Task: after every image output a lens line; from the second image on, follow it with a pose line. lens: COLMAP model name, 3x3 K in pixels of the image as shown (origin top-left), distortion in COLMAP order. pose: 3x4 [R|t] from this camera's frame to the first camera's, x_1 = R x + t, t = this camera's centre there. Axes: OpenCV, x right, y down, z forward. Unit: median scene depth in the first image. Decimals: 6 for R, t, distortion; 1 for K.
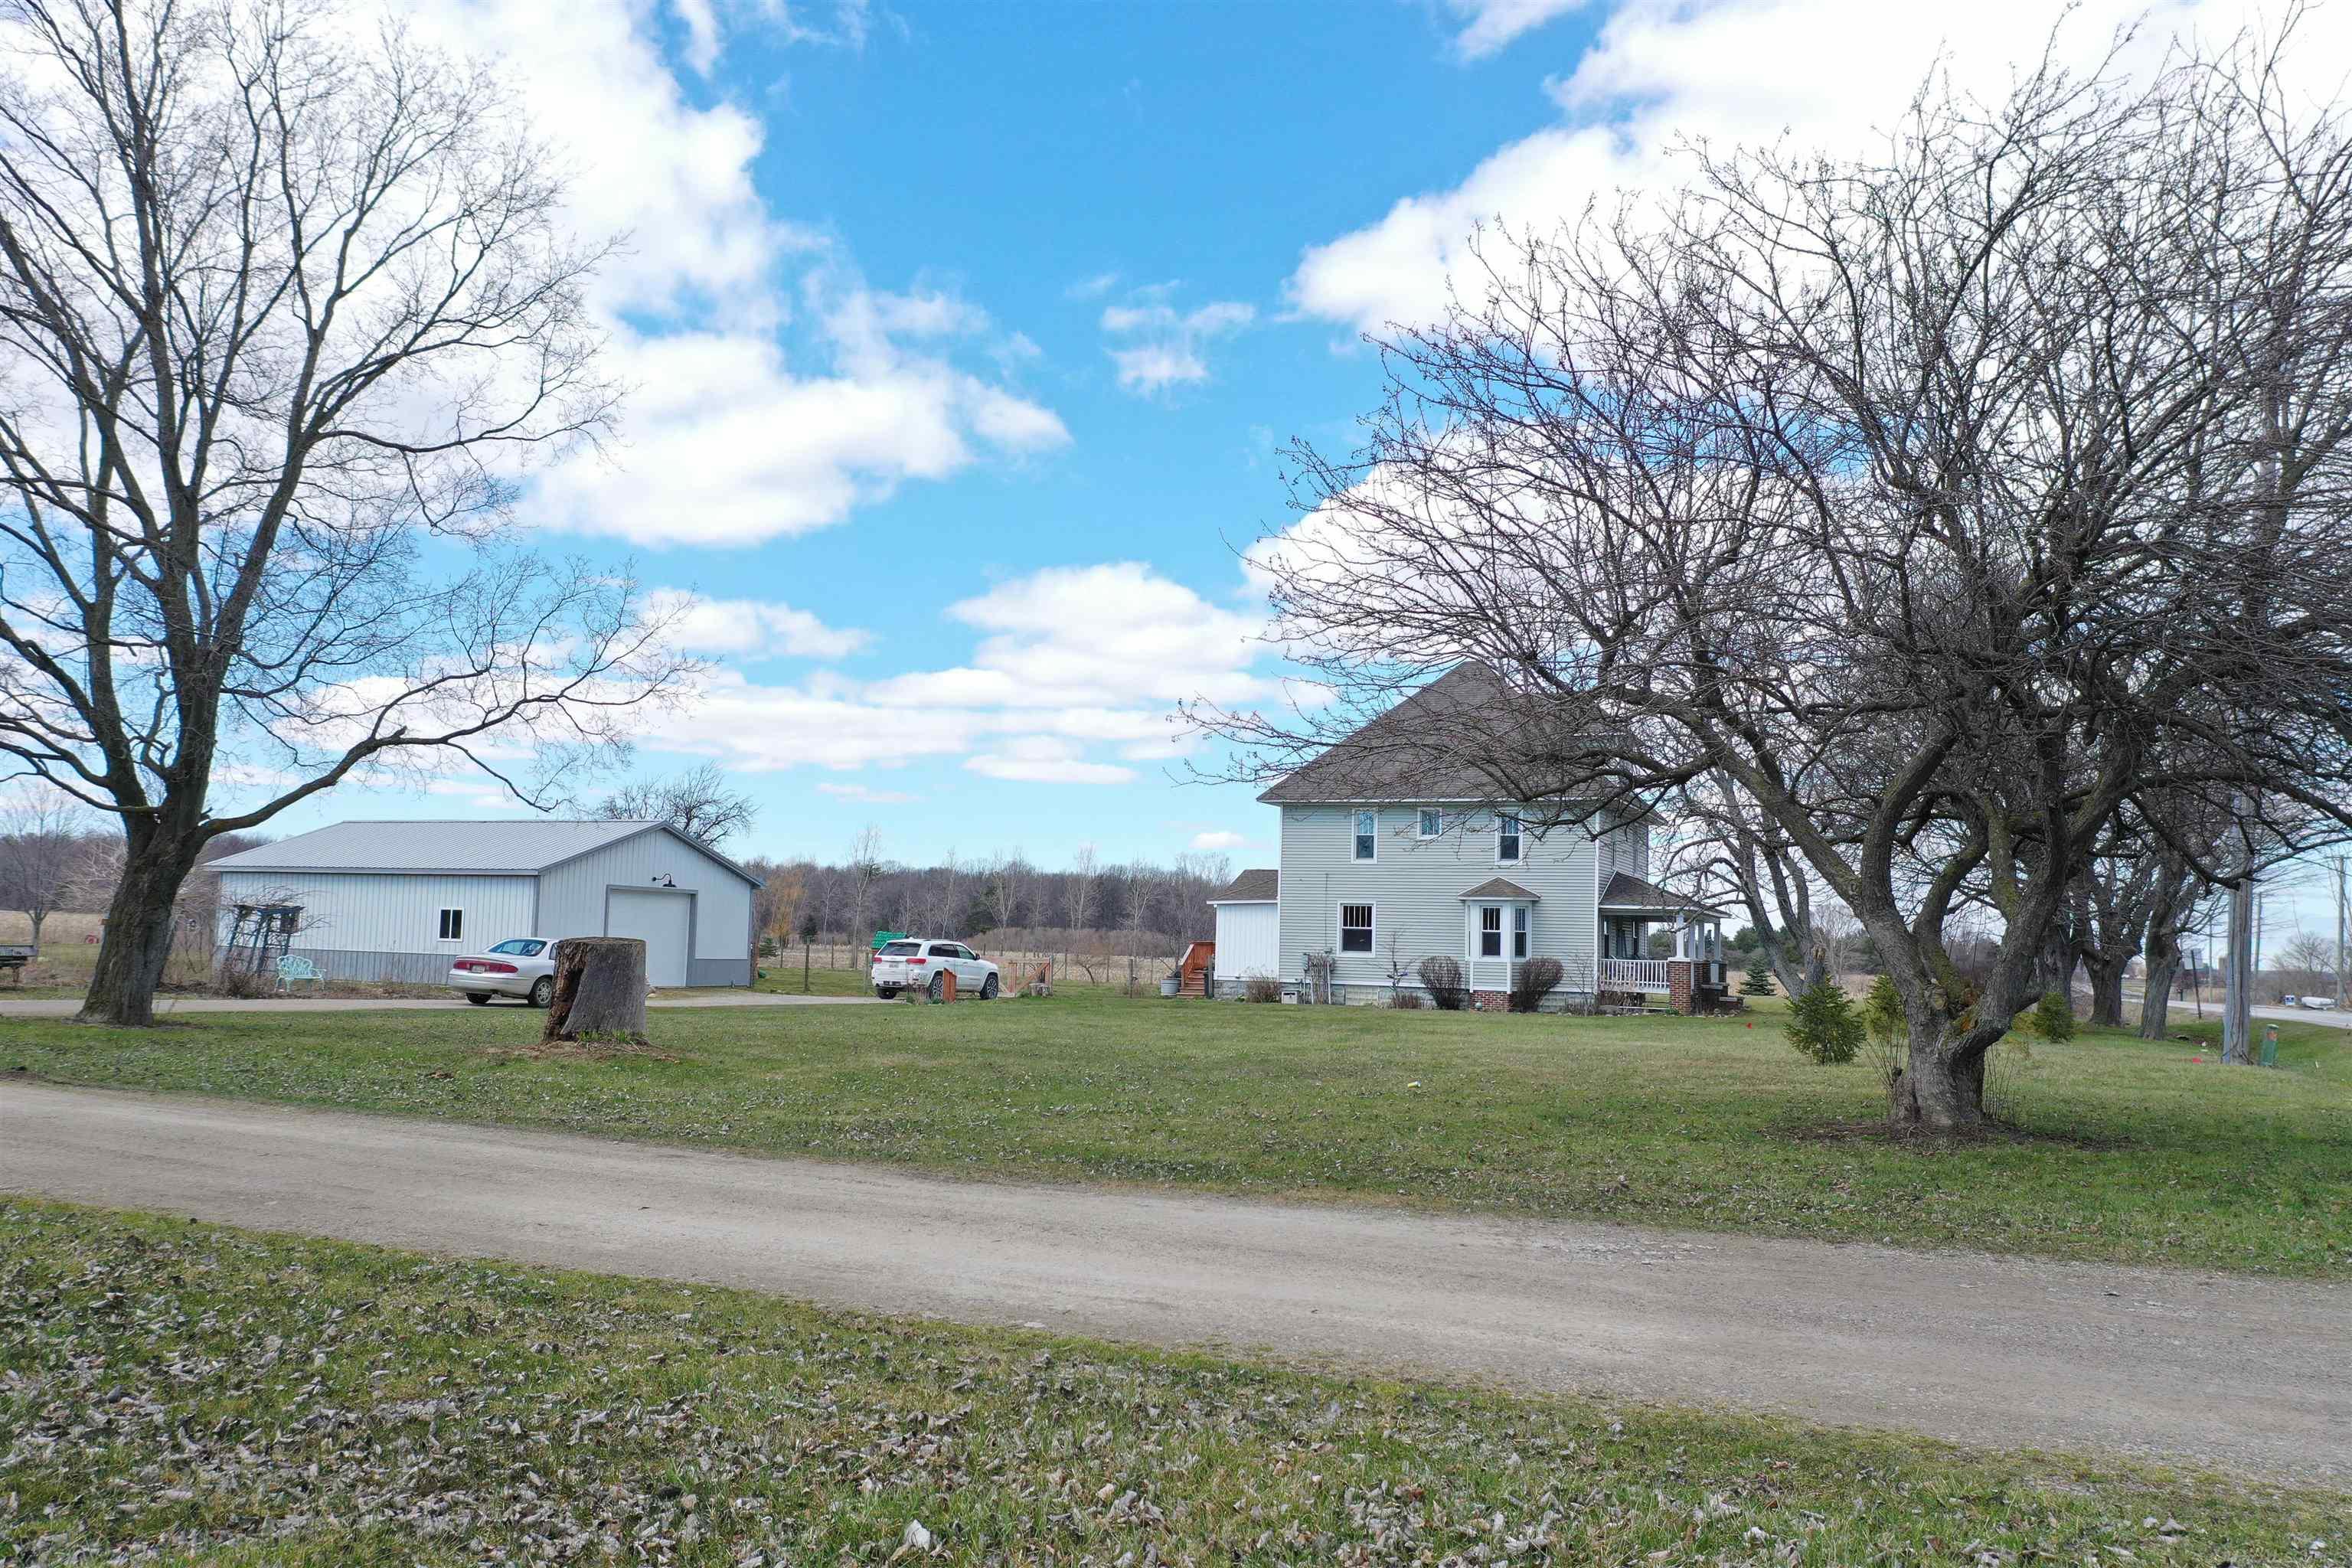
lens RADIAL K [[1858.8, 0, 1176.0], [0, 1858.8, 784.0], [0, 0, 1]] dist [0.005378, -0.002074]
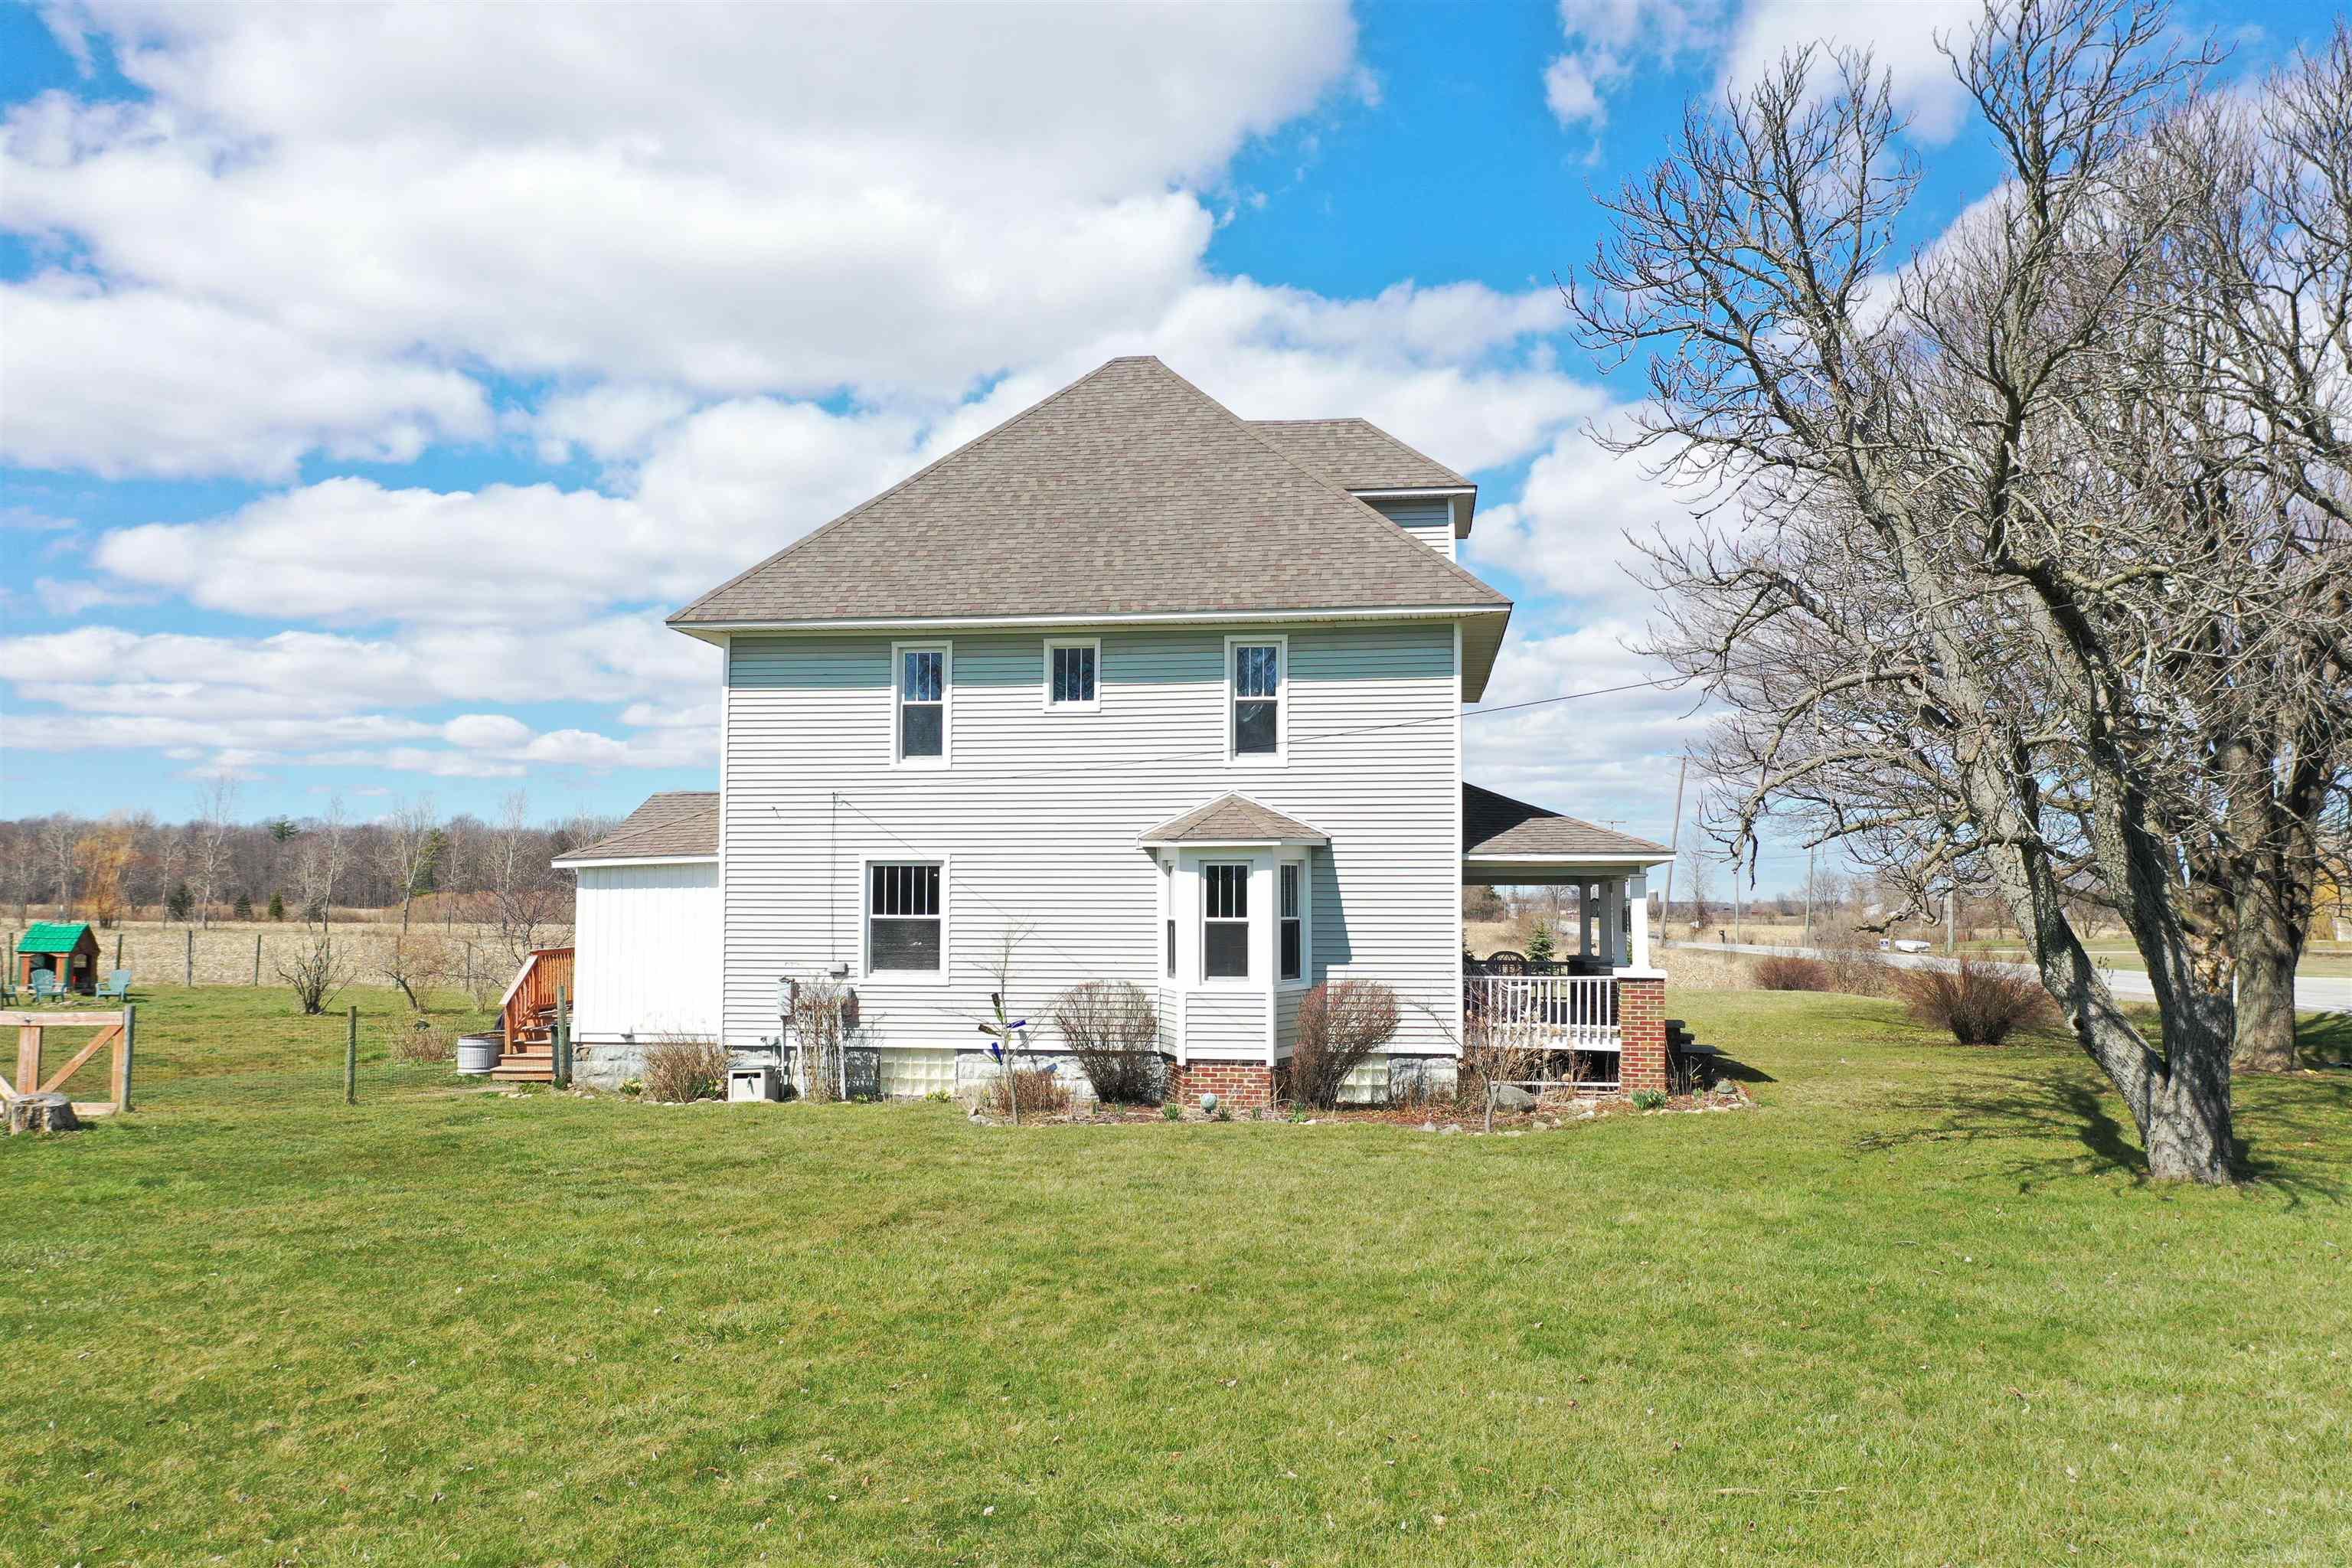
lens RADIAL K [[1858.8, 0, 1176.0], [0, 1858.8, 784.0], [0, 0, 1]] dist [0.005378, -0.002074]
pose [[0.962692, -0.016107, 0.270121, 0.042466], [0.008539, 0.999538, 0.029167, 0.034254], [-0.270466, -0.025772, 0.962385, 0.573789]]
